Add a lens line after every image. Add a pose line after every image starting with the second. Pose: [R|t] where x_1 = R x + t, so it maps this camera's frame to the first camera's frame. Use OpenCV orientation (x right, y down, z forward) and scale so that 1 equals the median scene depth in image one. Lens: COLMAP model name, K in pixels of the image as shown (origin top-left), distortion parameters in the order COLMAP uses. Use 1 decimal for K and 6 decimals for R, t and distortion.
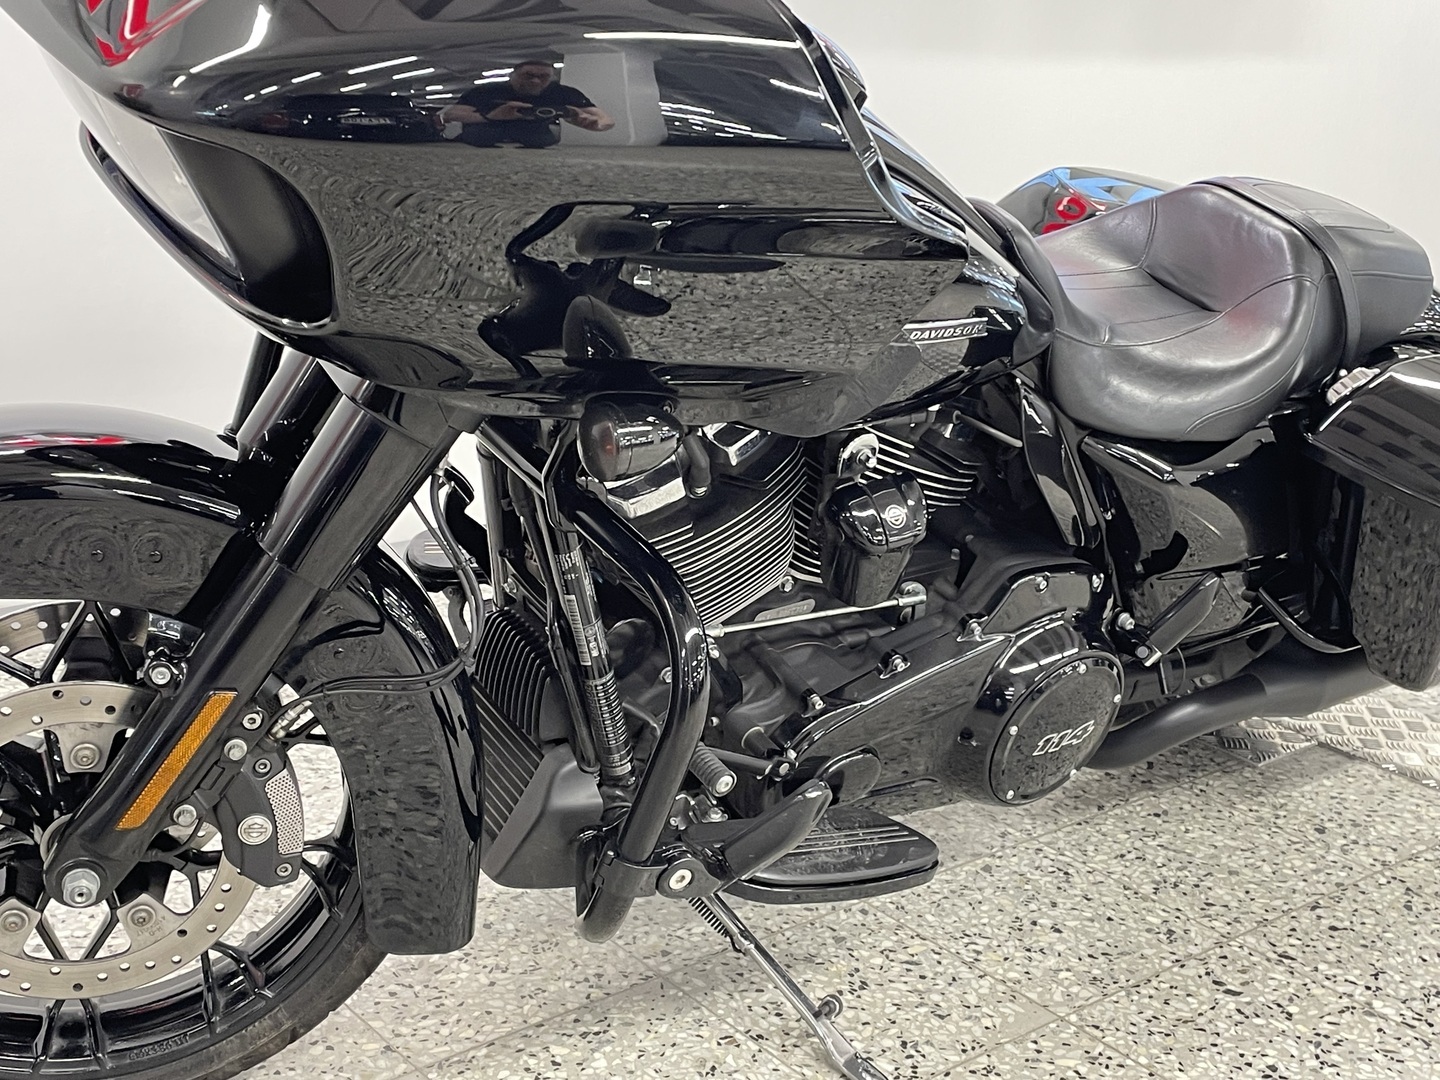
lens RADIAL K [[1879.2, 0, 725.2], [0, 1879.2, 545.8], [0, 0, 1]] dist [0.053819, 0.000000]
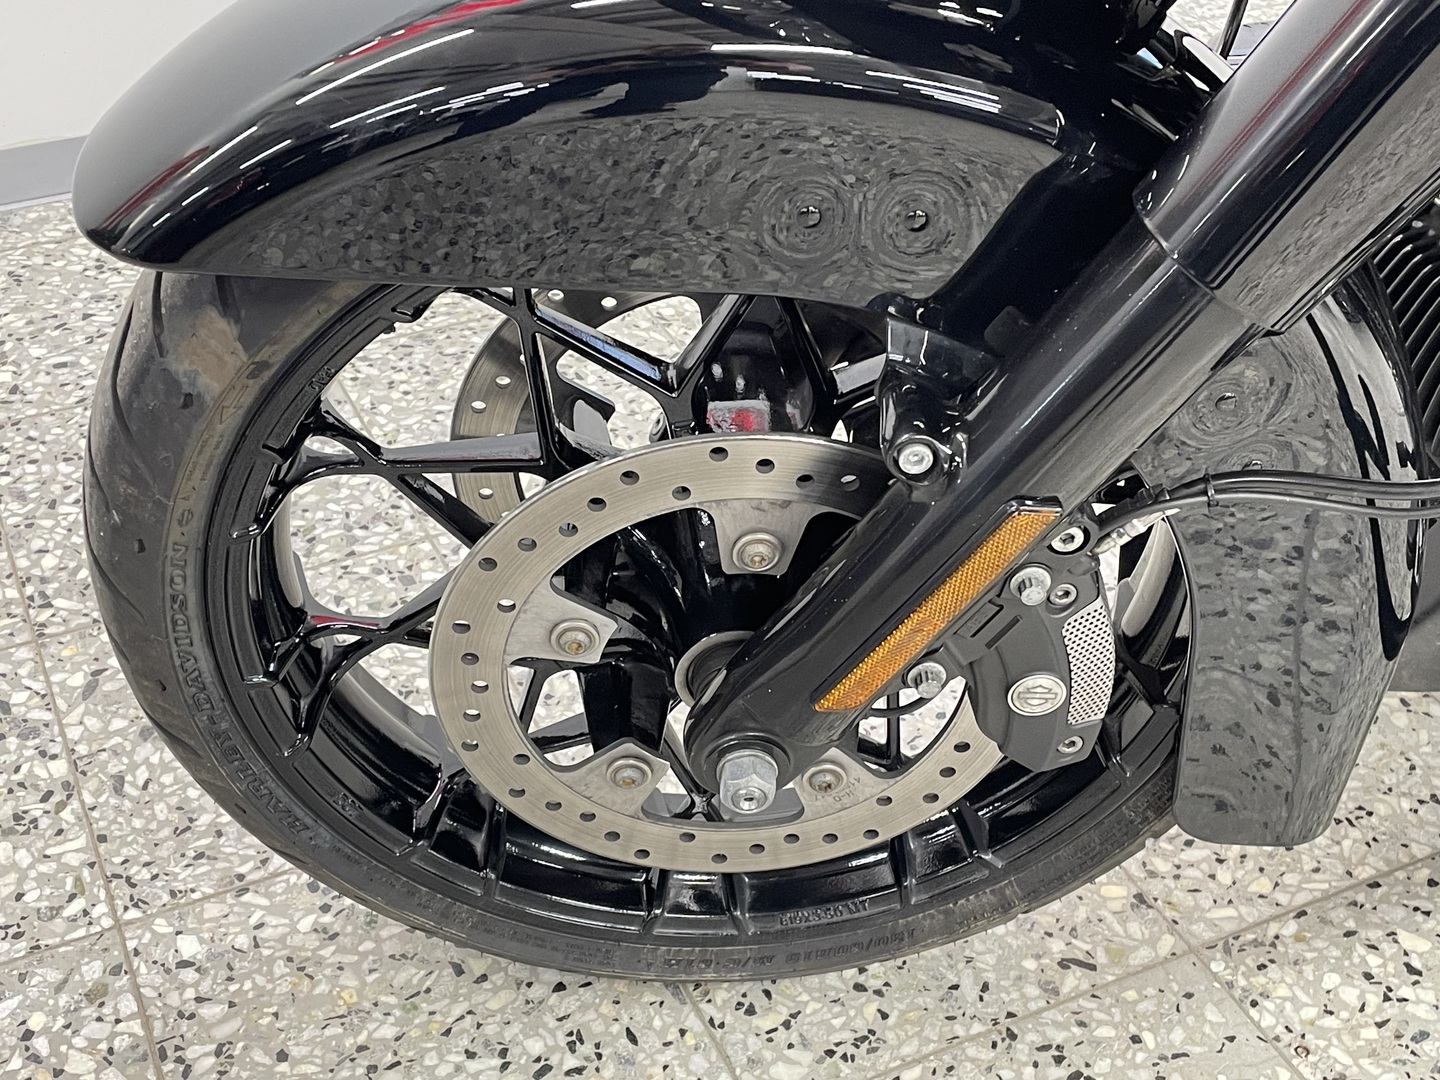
lens RADIAL K [[1879.2, 0, 716.3], [0, 1879.2, 545.1], [0, 0, 1]] dist [0.053819, 0.000000]
pose [[0.964713, 0.118211, -0.235275, -0.181947], [-0.033748, 0.941697, 0.334766, -0.063441], [0.261130, -0.315013, 0.912457, 0.406622]]
